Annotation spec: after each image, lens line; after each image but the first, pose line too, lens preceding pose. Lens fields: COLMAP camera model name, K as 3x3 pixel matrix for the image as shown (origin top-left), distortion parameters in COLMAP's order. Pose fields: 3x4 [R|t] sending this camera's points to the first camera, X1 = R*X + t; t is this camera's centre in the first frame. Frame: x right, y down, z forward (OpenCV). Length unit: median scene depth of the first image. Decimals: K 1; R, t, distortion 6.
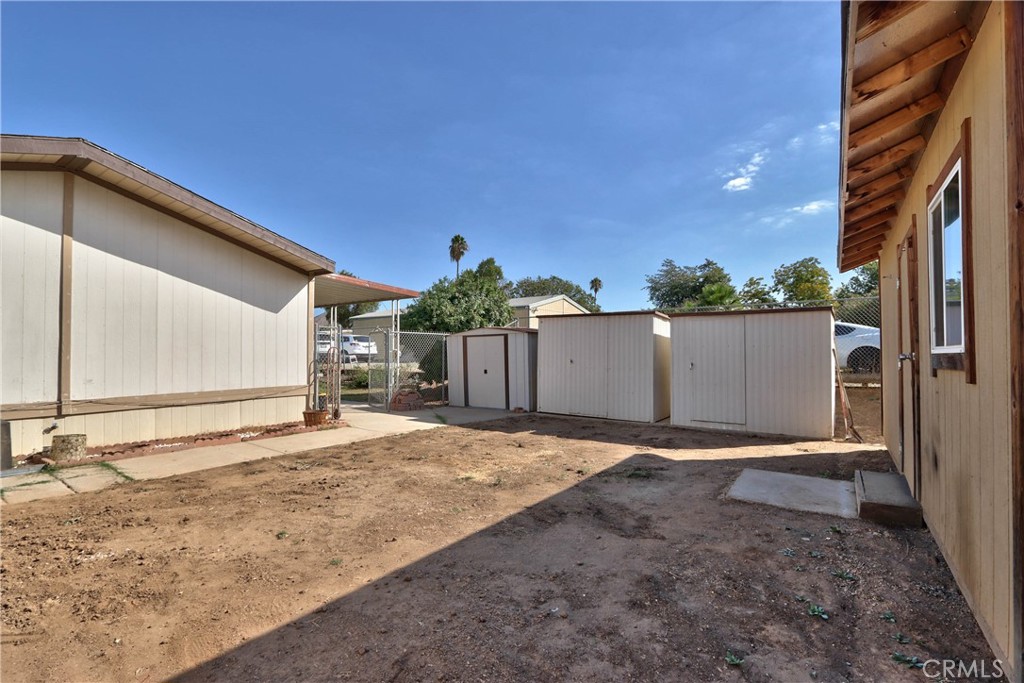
lens RADIAL K [[479.0, 0, 508.9], [0, 479.0, 345.5], [0, 0, 1]] dist [-0.015121, -0.000304]
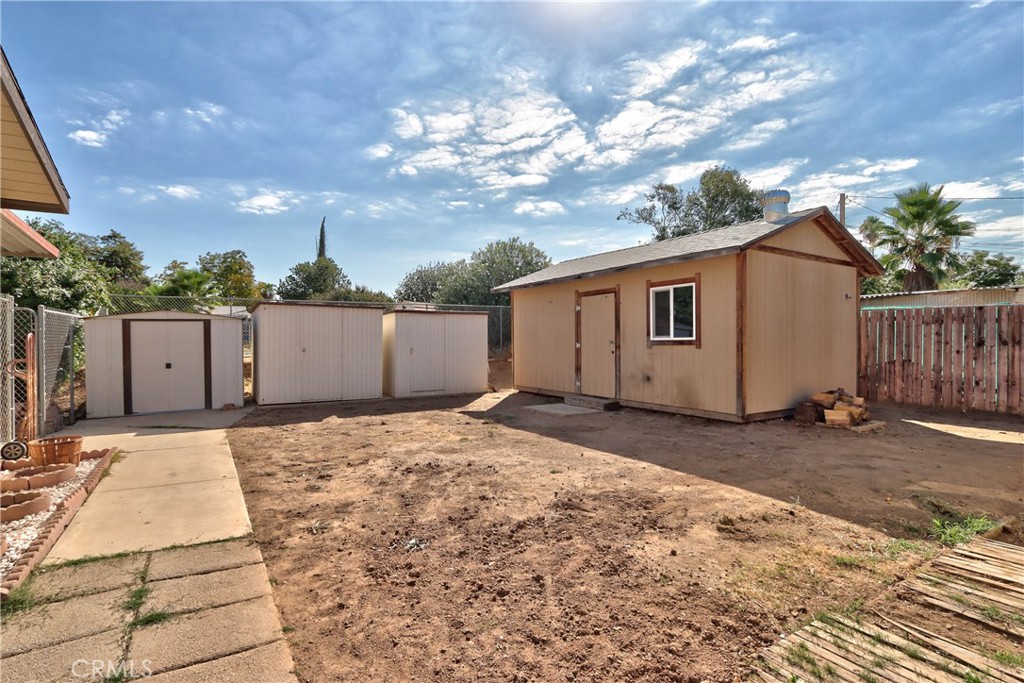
lens RADIAL K [[479.0, 0, 508.9], [0, 479.0, 345.5], [0, 0, 1]] dist [-0.015121, -0.000304]
pose [[0.385688, -0.014554, 0.922515, -0.590154], [-0.009605, 0.999758, 0.019788, -0.000116], [-0.922579, -0.016493, 0.385455, 0.190089]]
